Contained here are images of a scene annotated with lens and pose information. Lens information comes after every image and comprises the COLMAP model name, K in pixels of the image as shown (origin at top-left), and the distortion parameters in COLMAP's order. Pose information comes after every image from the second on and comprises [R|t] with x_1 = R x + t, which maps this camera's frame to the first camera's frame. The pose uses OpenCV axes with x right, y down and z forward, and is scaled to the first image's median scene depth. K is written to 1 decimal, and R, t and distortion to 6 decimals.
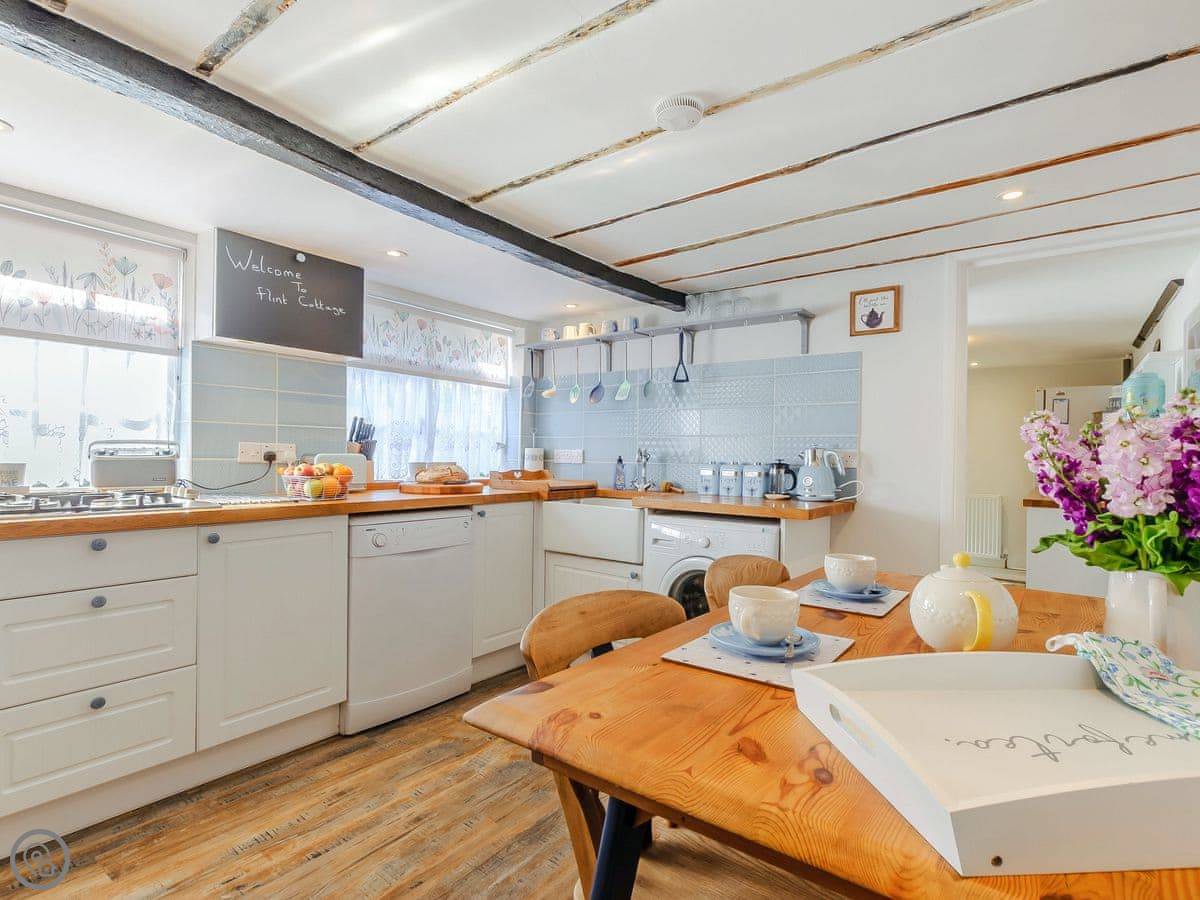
lens RADIAL K [[599.4, 0, 595.3], [0, 599.4, 455.4], [0, 0, 1]] dist [0.014249, -0.005490]
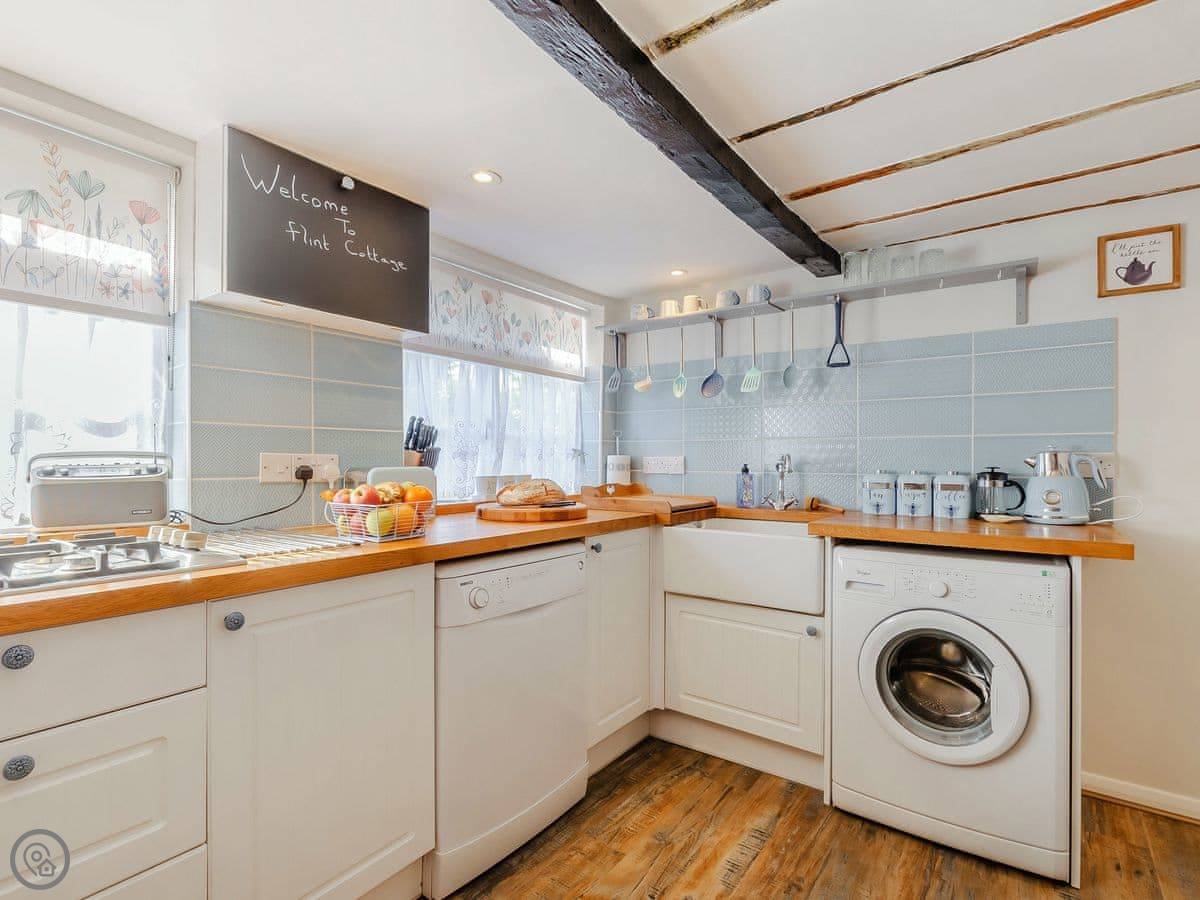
lens RADIAL K [[599.4, 0, 602.3], [0, 599.4, 457.3], [0, 0, 1]] dist [0.014249, -0.005490]
pose [[0.999751, -0.012346, 0.018610, -0.215389], [0.012448, 0.999908, -0.005353, -0.008323], [-0.018542, 0.005584, 0.999812, 0.308556]]
